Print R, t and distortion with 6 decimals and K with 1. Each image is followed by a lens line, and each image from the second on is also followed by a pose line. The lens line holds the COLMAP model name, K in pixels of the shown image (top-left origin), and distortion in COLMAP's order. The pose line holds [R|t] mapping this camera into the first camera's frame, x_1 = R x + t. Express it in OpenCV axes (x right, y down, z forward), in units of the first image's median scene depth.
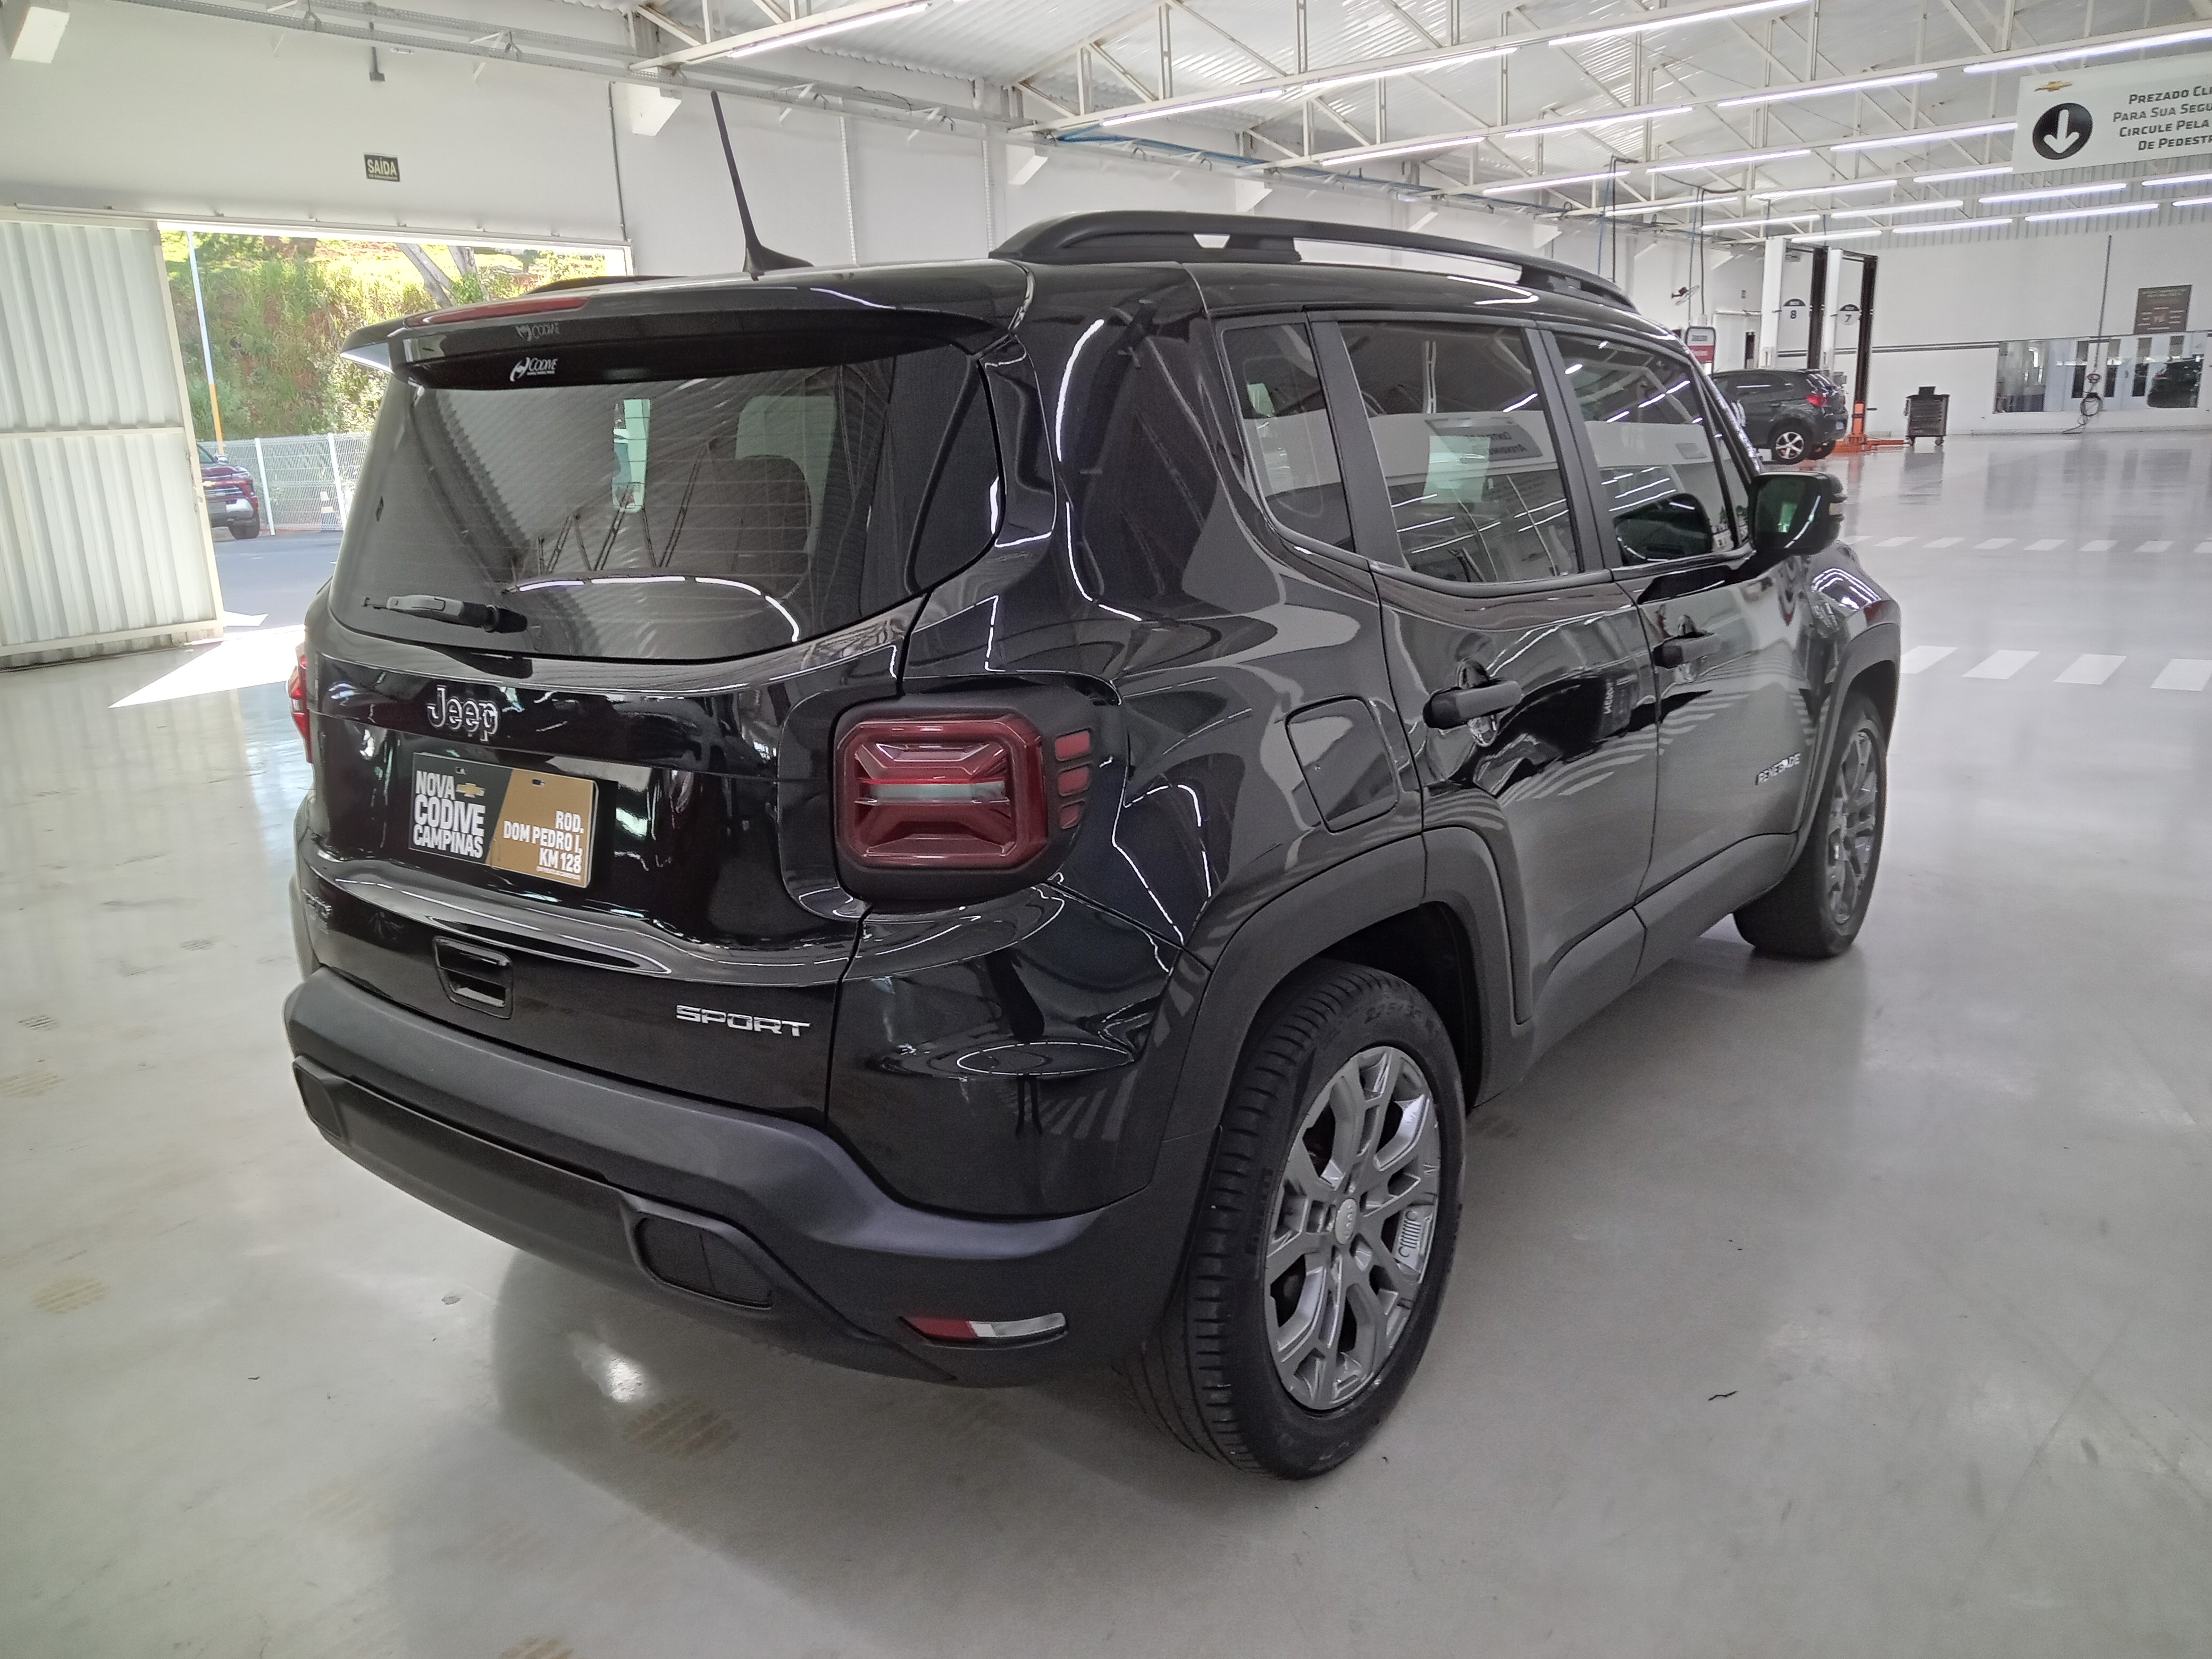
lens RADIAL K [[1732.0, 0, 1106.0], [0, 1732.0, 829.5], [0, 0, 1]] dist [0.036685, 0.002158]
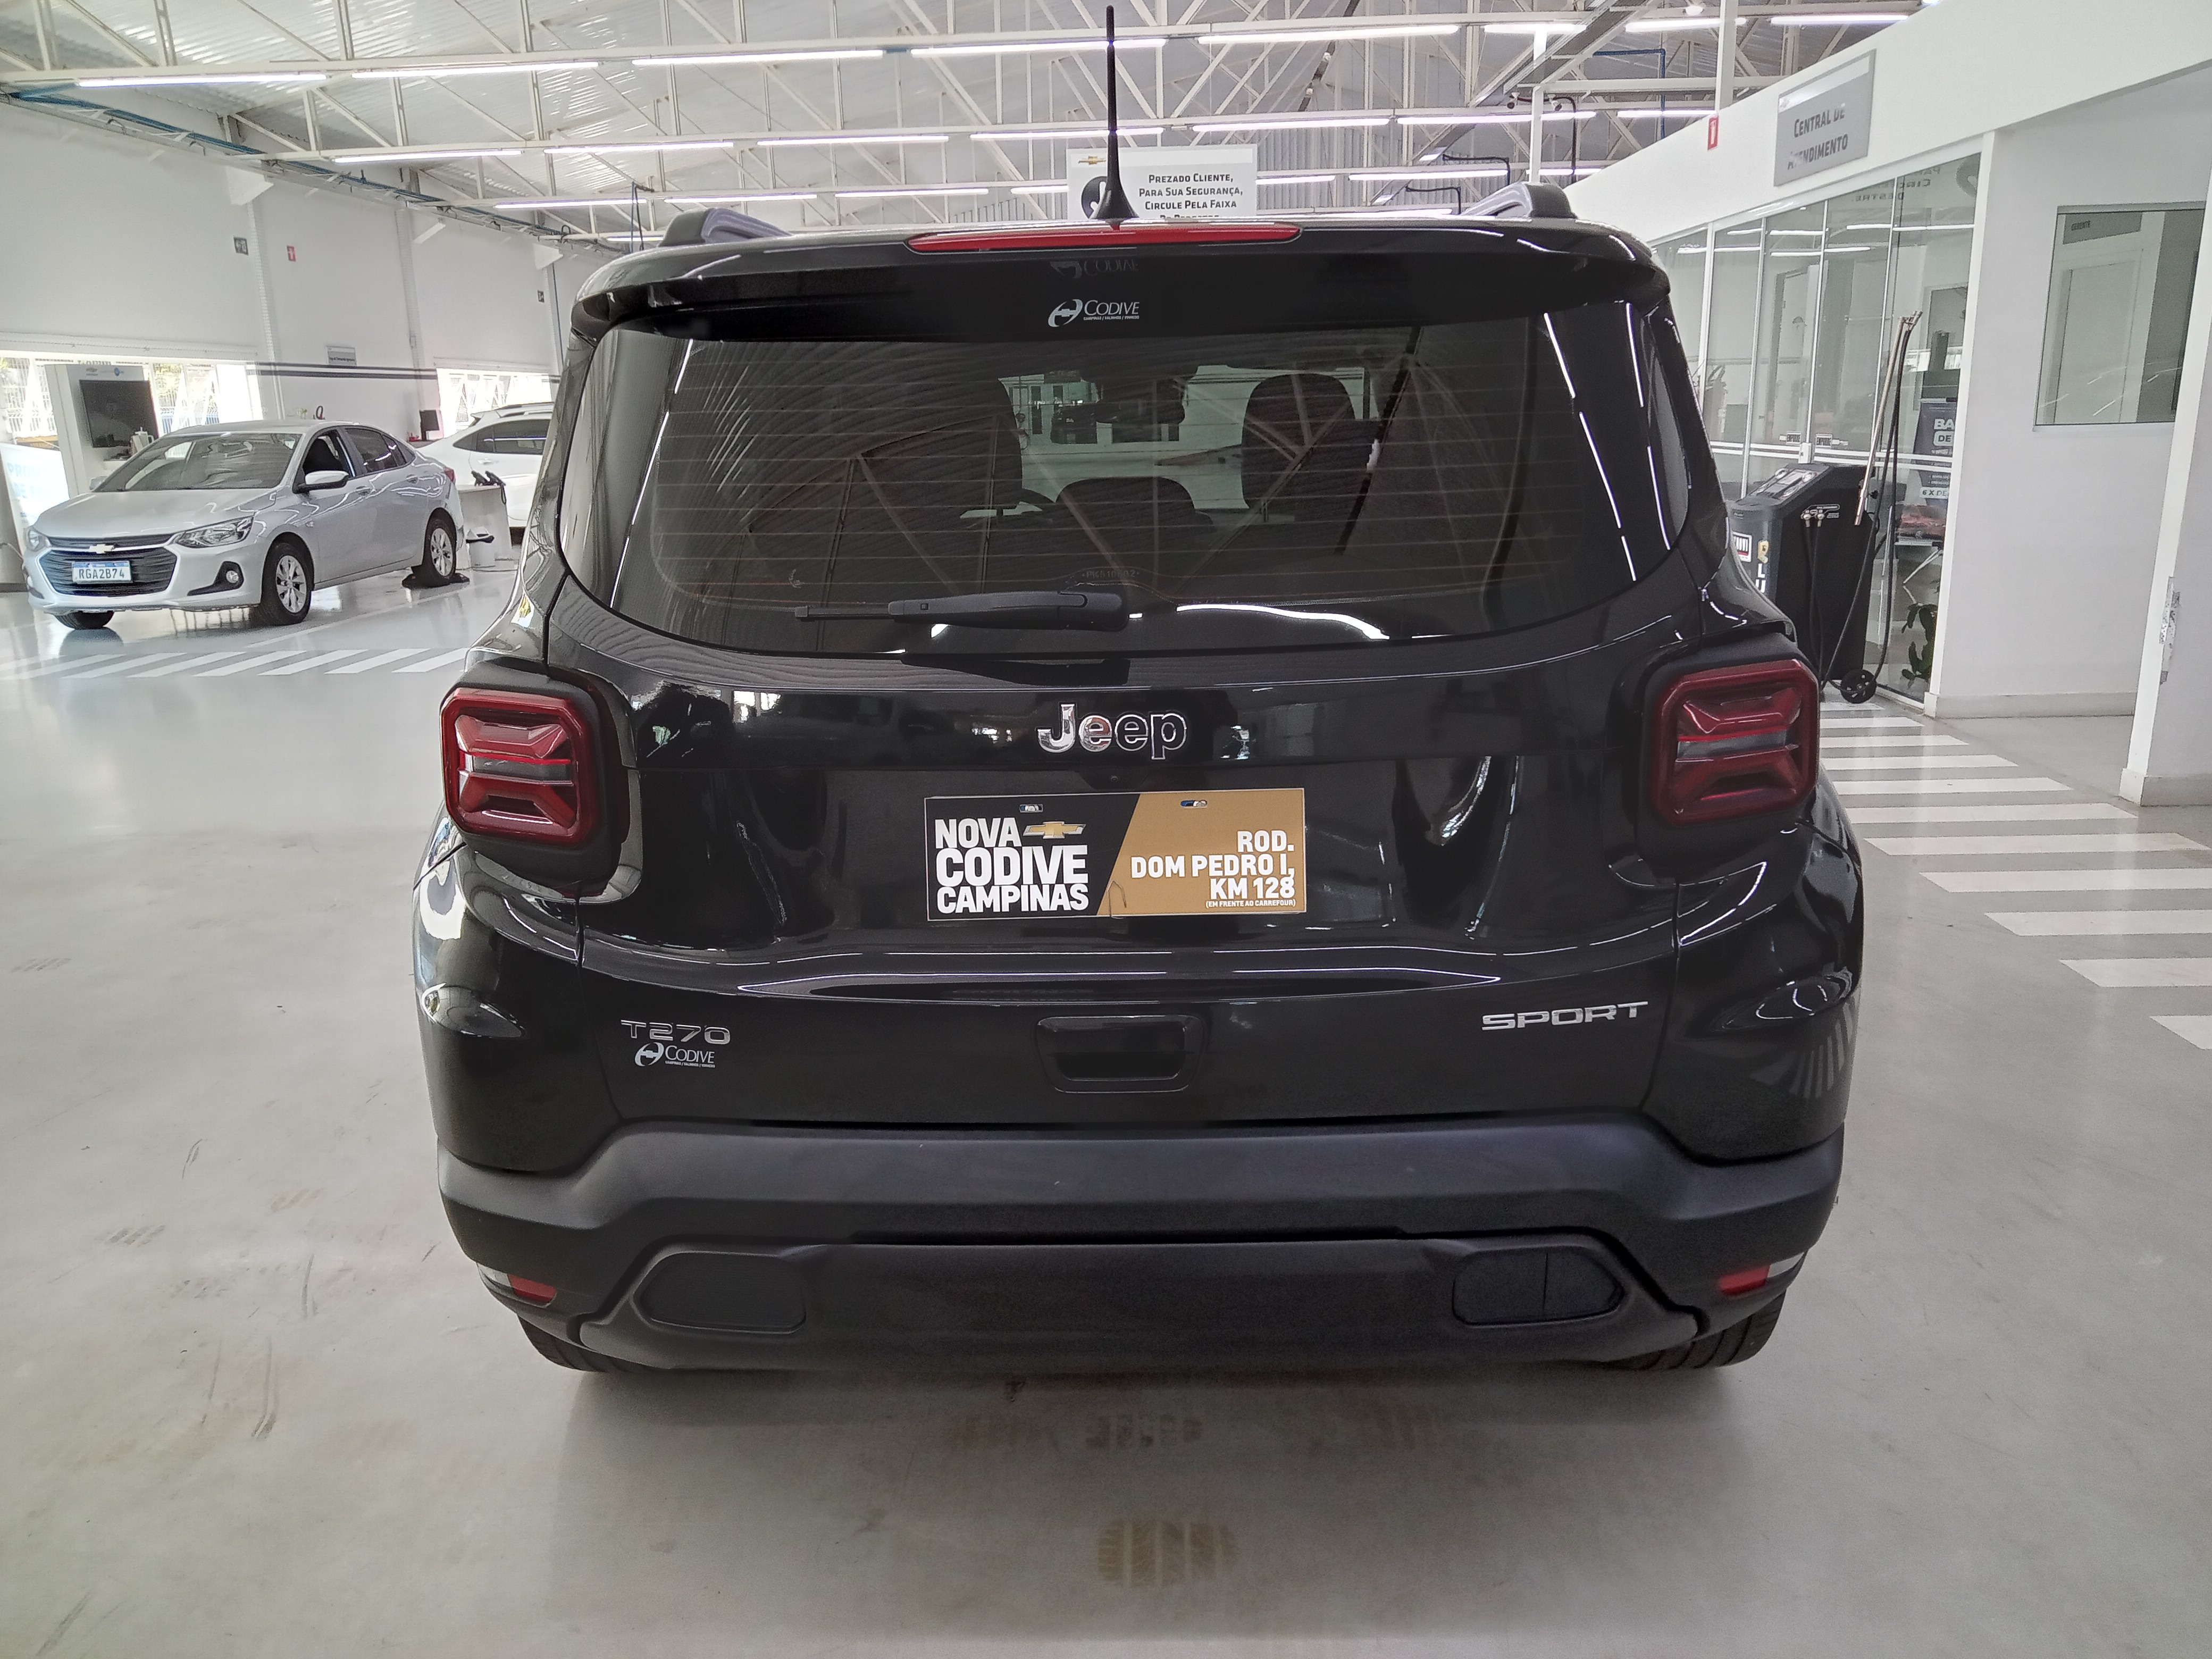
lens RADIAL K [[1707.3, 0, 1100.5], [0, 1707.3, 815.1], [0, 0, 1]] dist [0.035977, 0.003340]
pose [[0.809756, -0.125975, 0.573084, -0.784318], [0.138273, 0.990144, 0.022277, -0.043076], [-0.570242, 0.061203, 0.819194, 0.327345]]
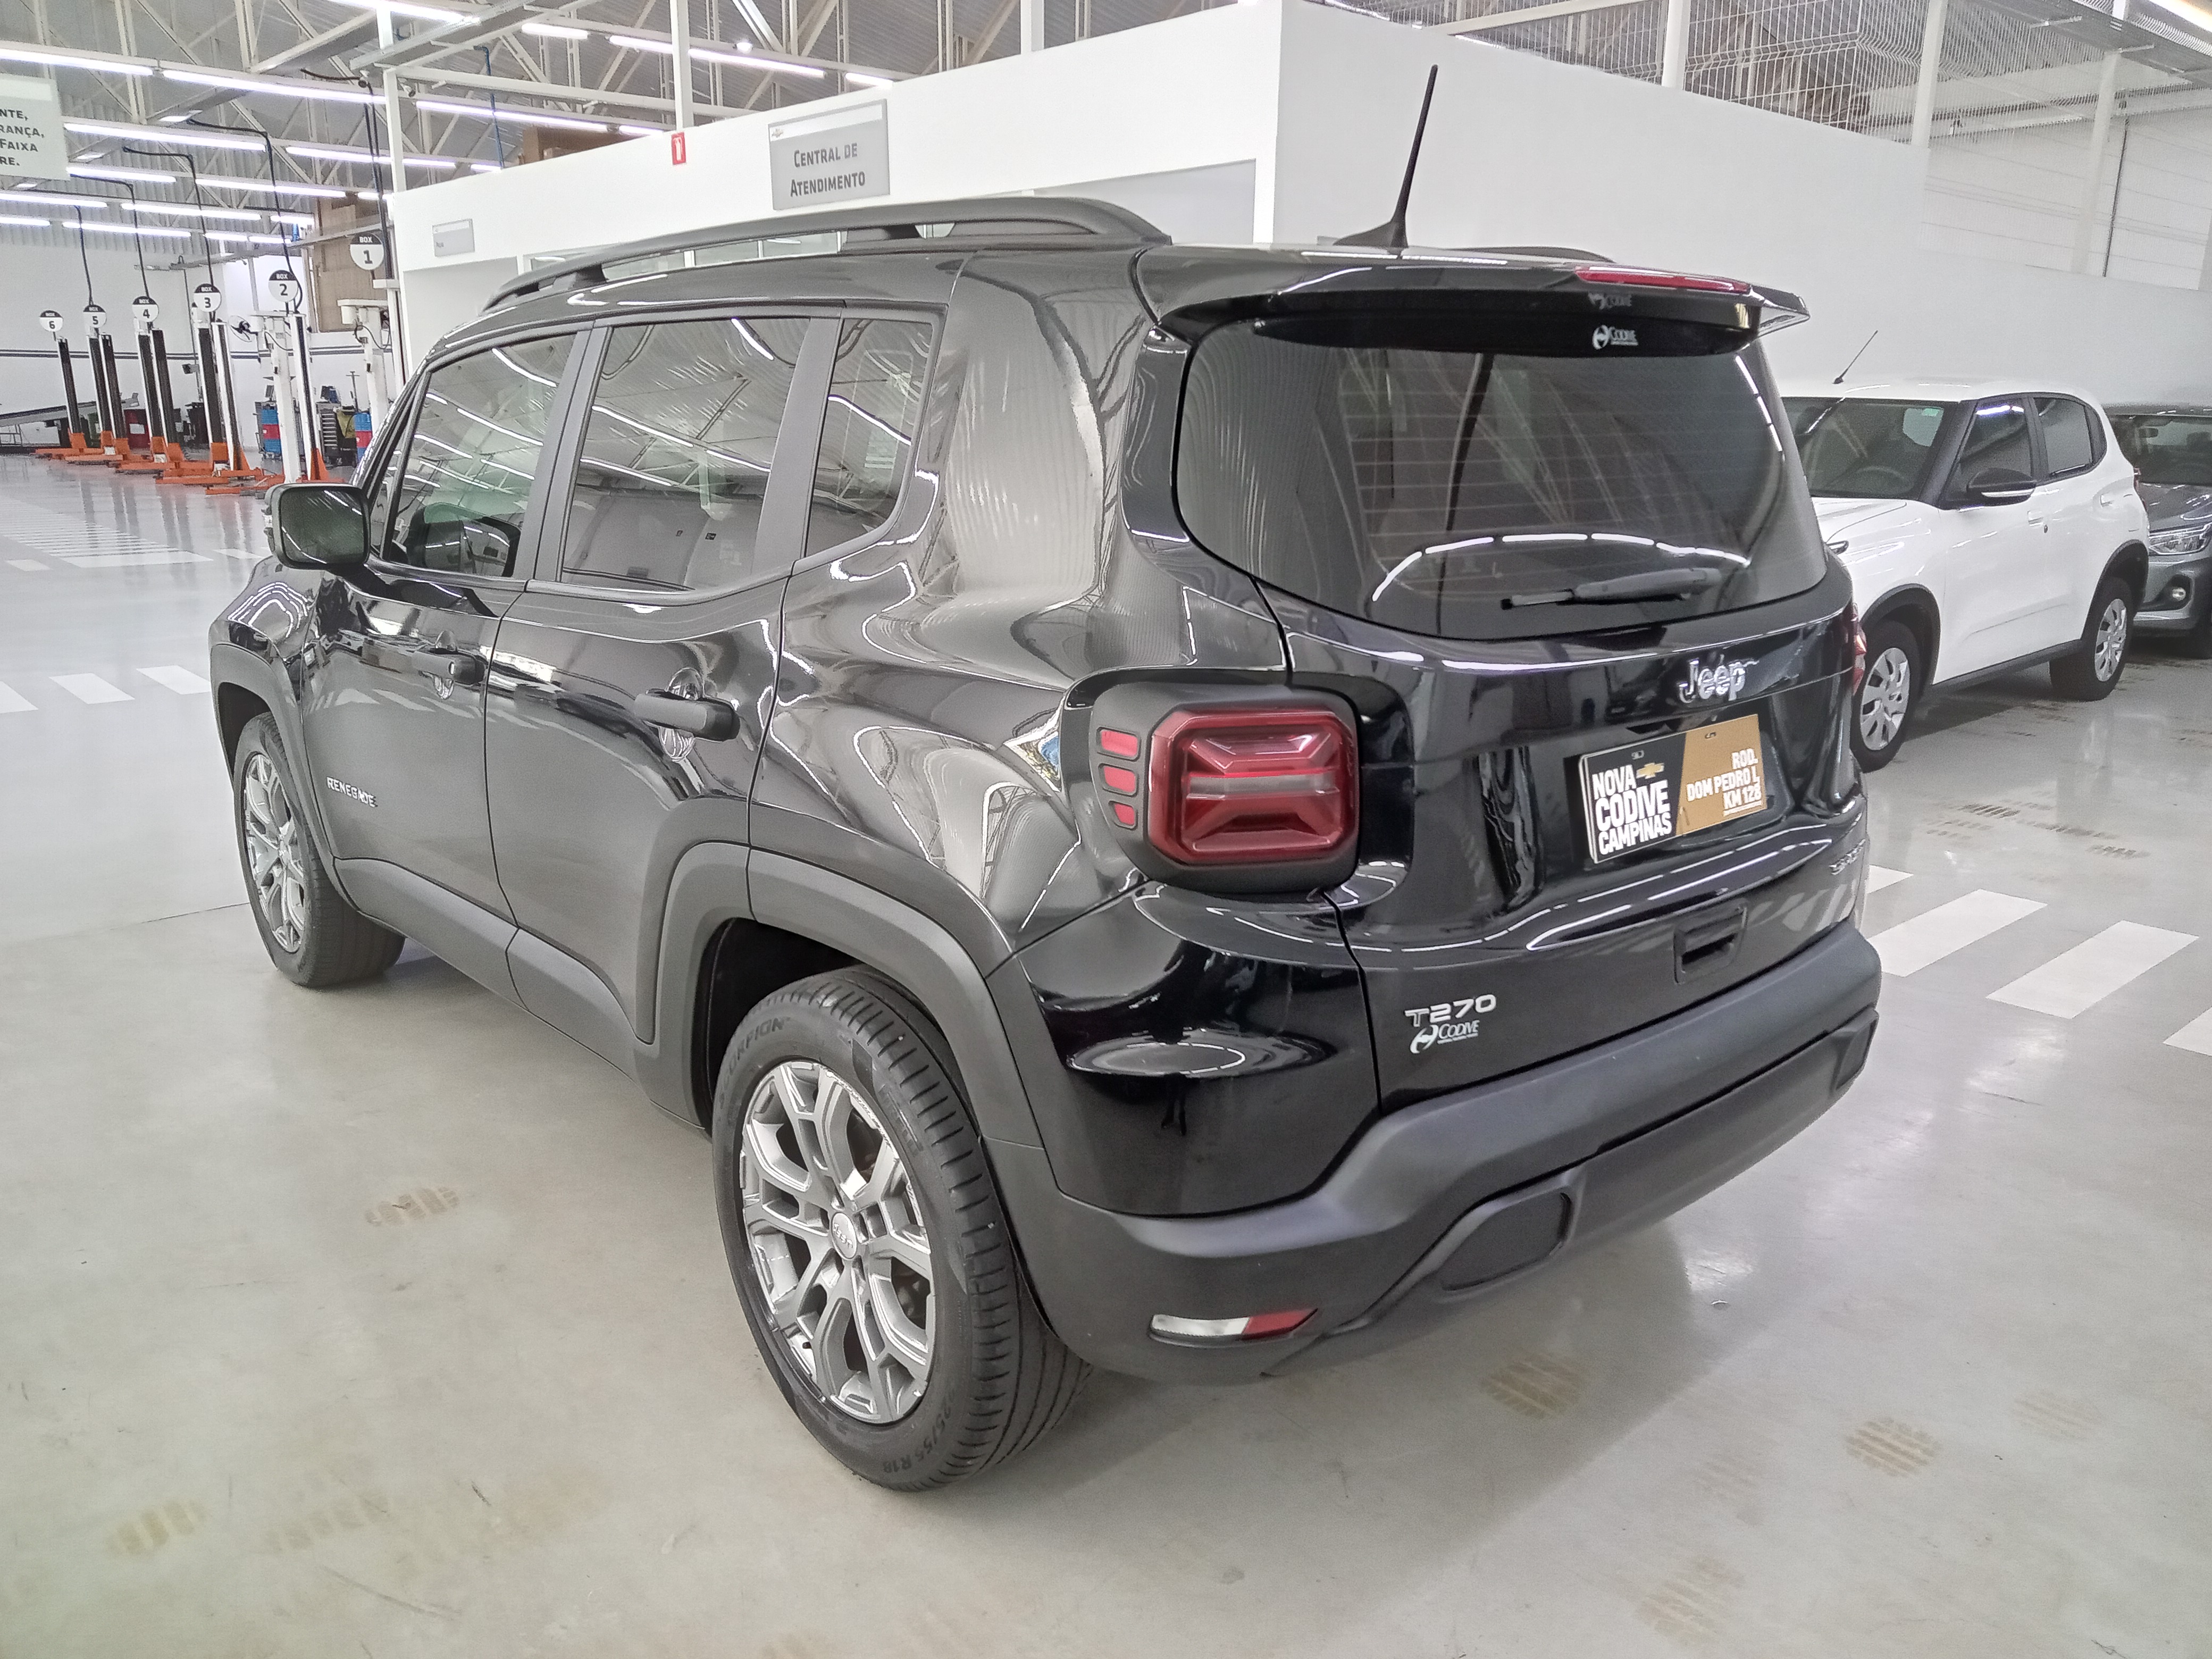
lens RADIAL K [[1707.3, 0, 1100.5], [0, 1707.3, 815.1], [0, 0, 1]] dist [0.035977, 0.003340]
pose [[0.179581, -0.204826, 0.962183, -1.311789], [0.223676, 0.960967, 0.162821, -0.217325], [-0.957977, 0.185978, 0.218386, 1.064113]]
